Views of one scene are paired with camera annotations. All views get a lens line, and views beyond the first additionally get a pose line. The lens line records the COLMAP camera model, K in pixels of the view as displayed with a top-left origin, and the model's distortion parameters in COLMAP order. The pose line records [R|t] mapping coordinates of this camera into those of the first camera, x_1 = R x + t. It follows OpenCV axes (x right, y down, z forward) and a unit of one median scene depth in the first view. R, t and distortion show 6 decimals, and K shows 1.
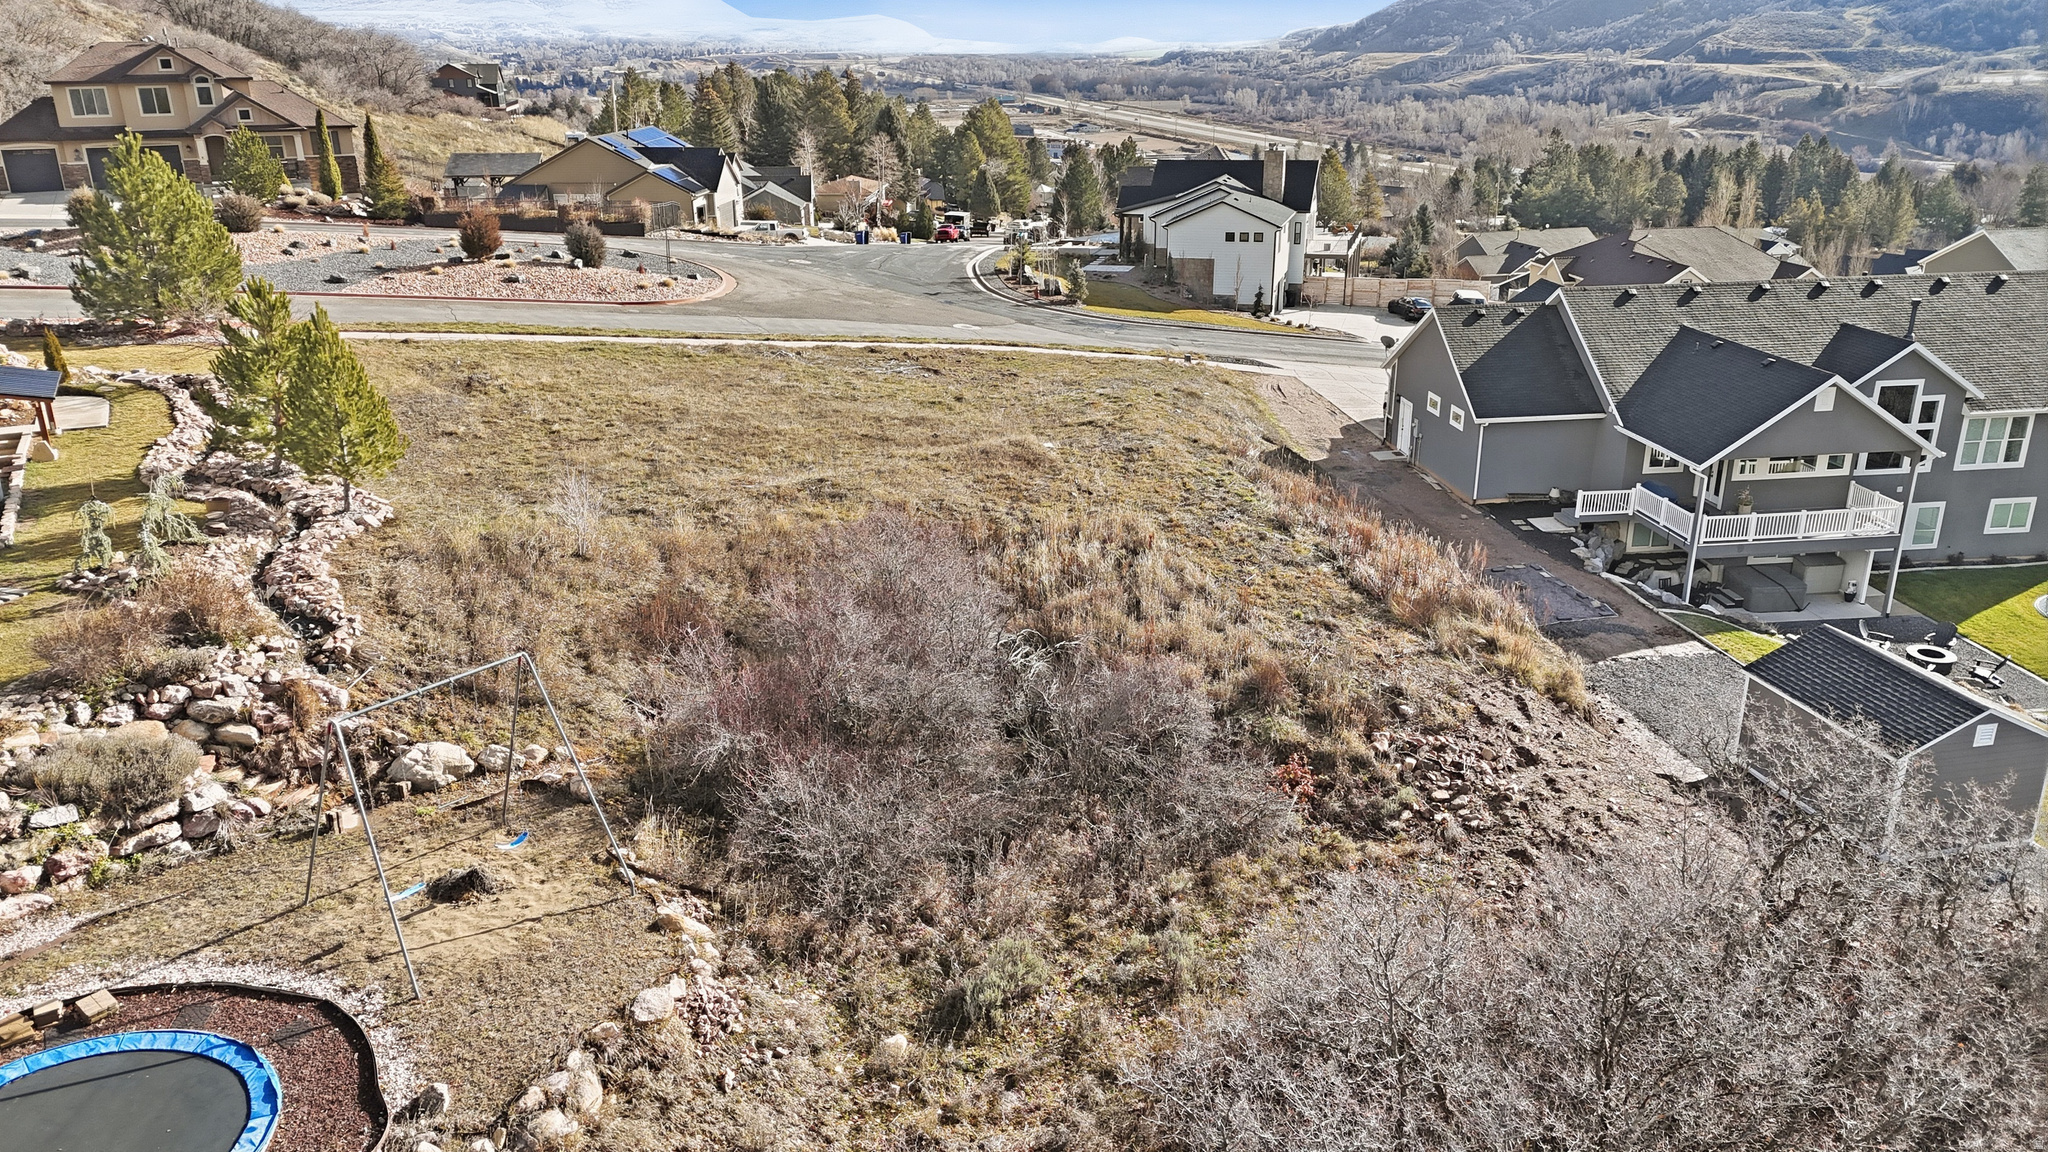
lens RADIAL K [[1491.3, 0, 1024.0], [0, 1491.3, 576.0], [0, 0, 1]] dist [0.091744, -0.093062]
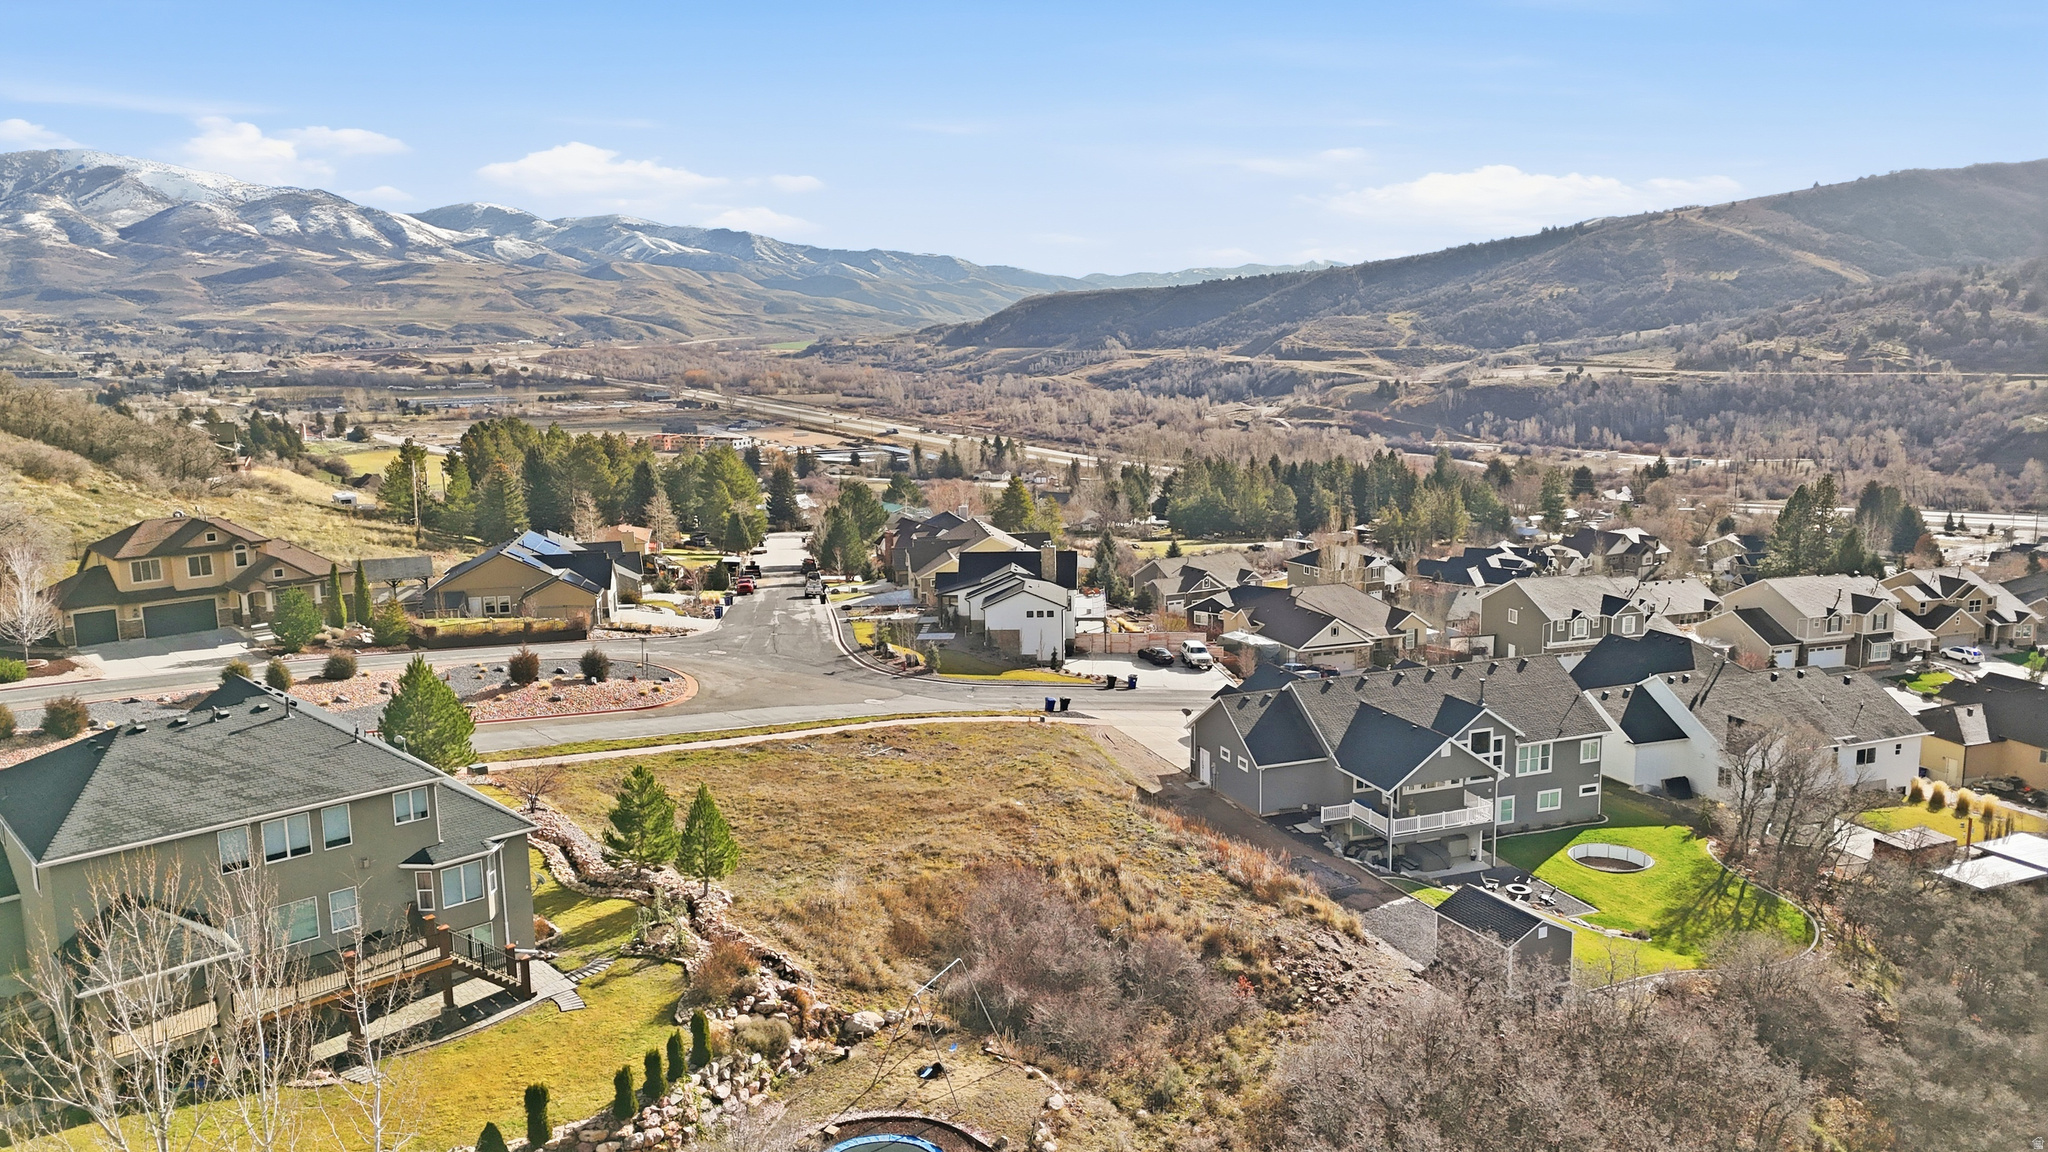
lens RADIAL K [[1491.3, 0, 1024.0], [0, 1491.3, 576.0], [0, 0, 1]] dist [0.091744, -0.093062]
pose [[0.972461, -0.046833, 0.228311, -0.323436], [0.086420, 0.982227, -0.166616, -0.058427], [-0.216450, 0.181758, 0.959225, -0.580271]]
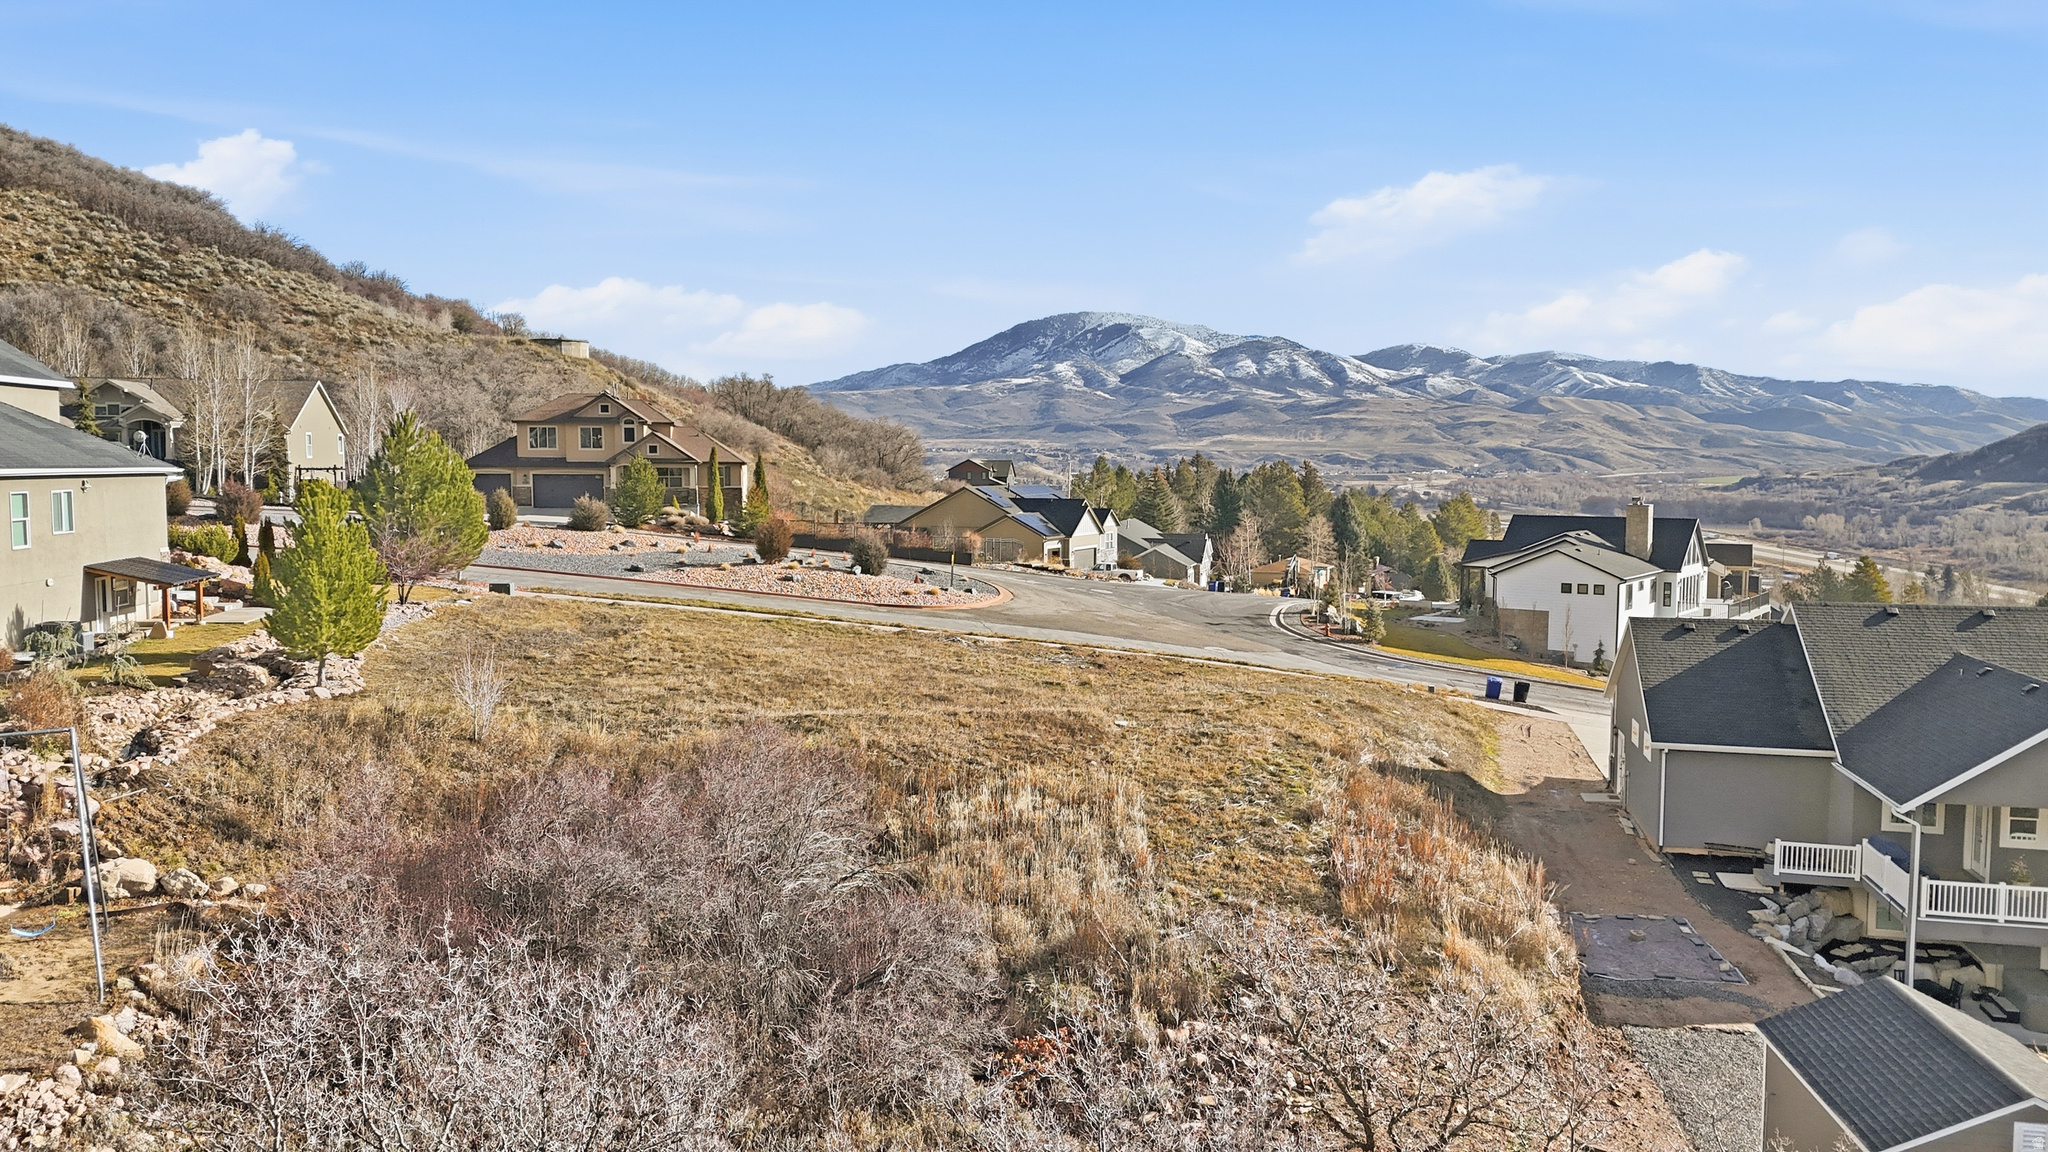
lens RADIAL K [[1495.9, 0, 1024.0], [0, 1495.9, 576.0], [0, 0, 1]] dist [0.085396, -0.083400]
pose [[0.937012, 0.040003, -0.346998, 0.263956], [-0.130098, 0.961911, -0.240419, 0.051070], [0.324164, 0.270419, 0.906527, 0.119681]]
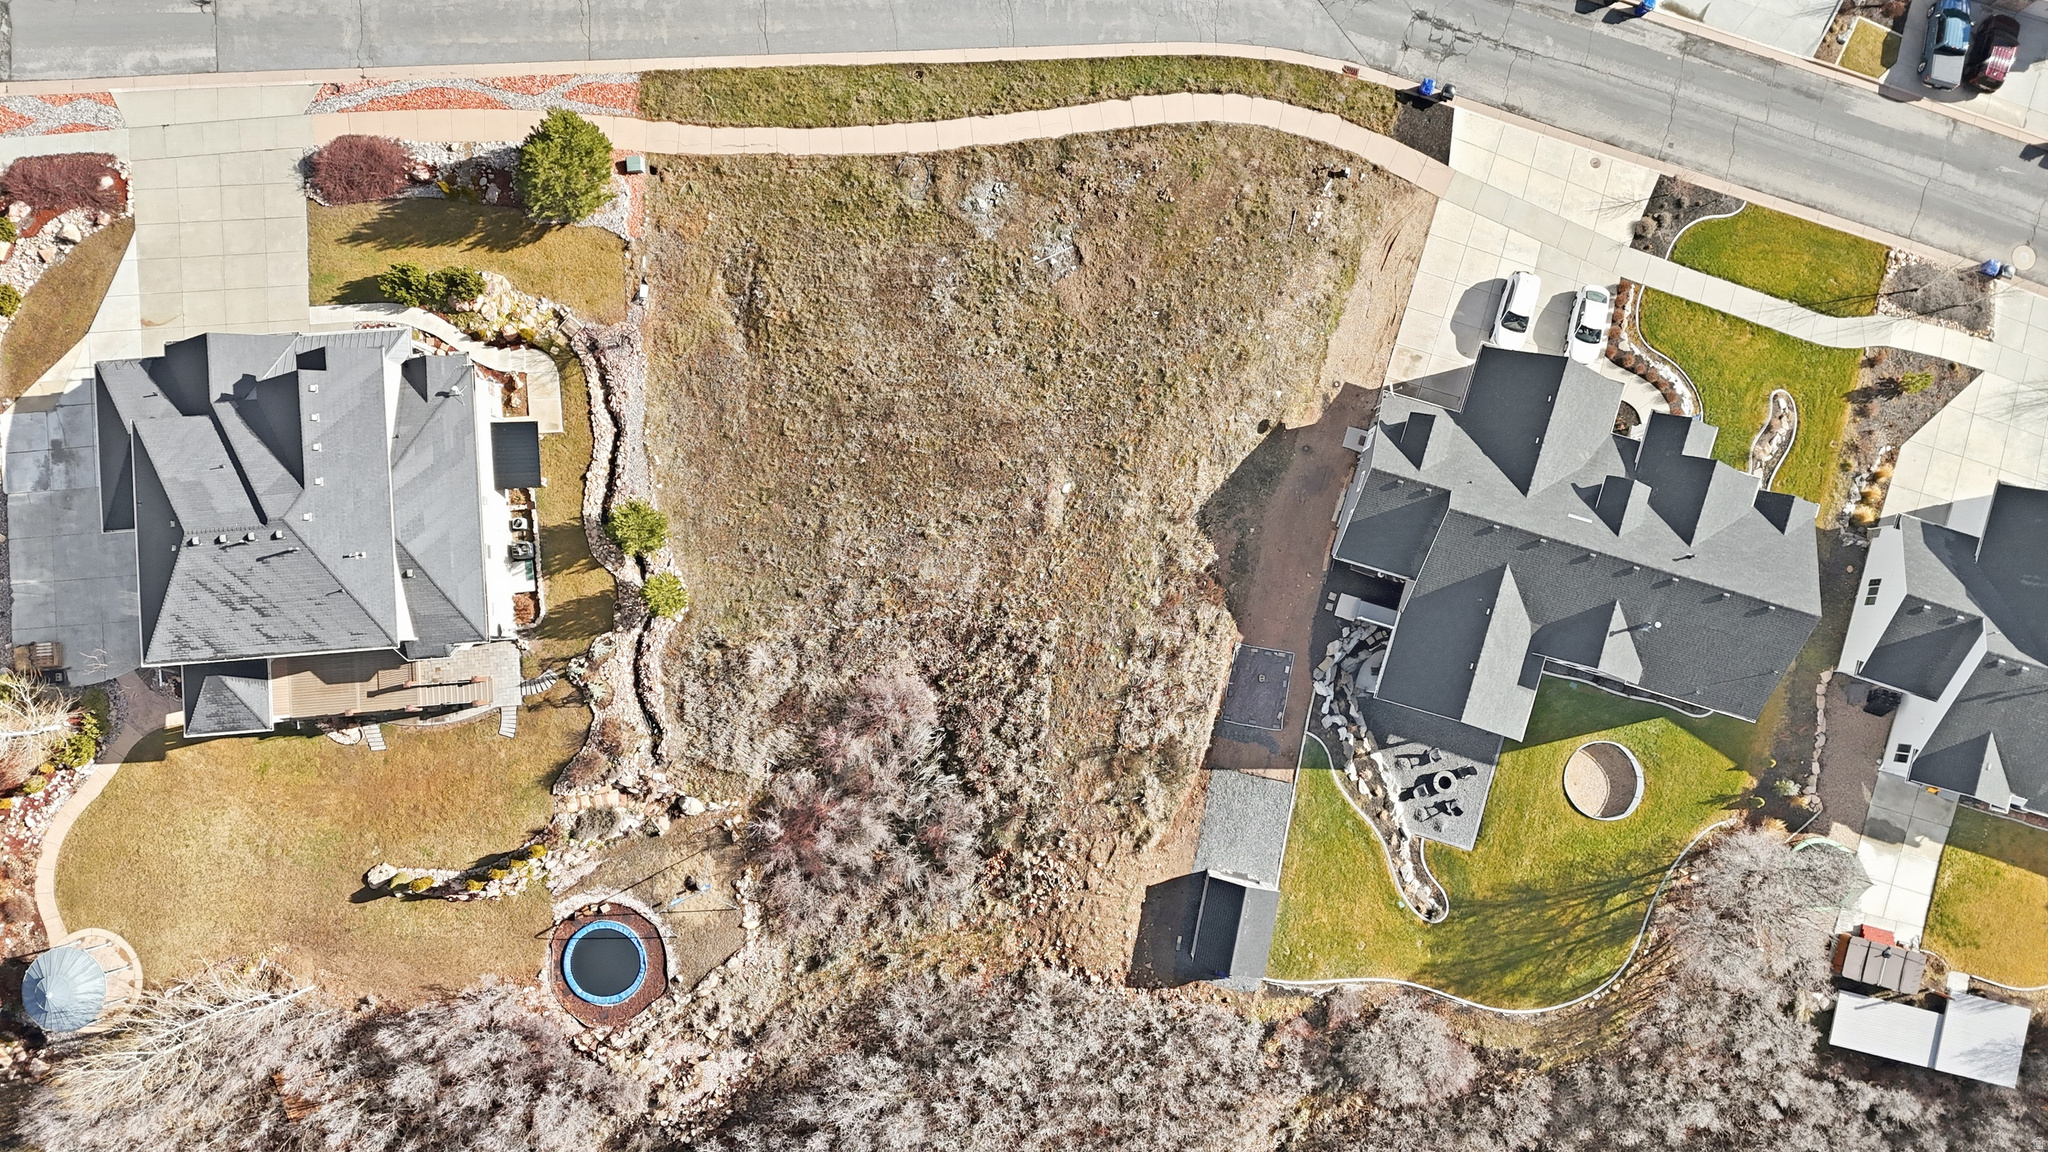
lens RADIAL K [[1491.3, 0, 1024.0], [0, 1491.3, 576.0], [0, 0, 1]] dist [0.091744, -0.093062]
pose [[0.913160, 0.406840, -0.024900, 0.052144], [-0.131396, 0.351647, 0.926865, -1.507451], [0.385842, -0.843104, 0.374567, 0.272794]]
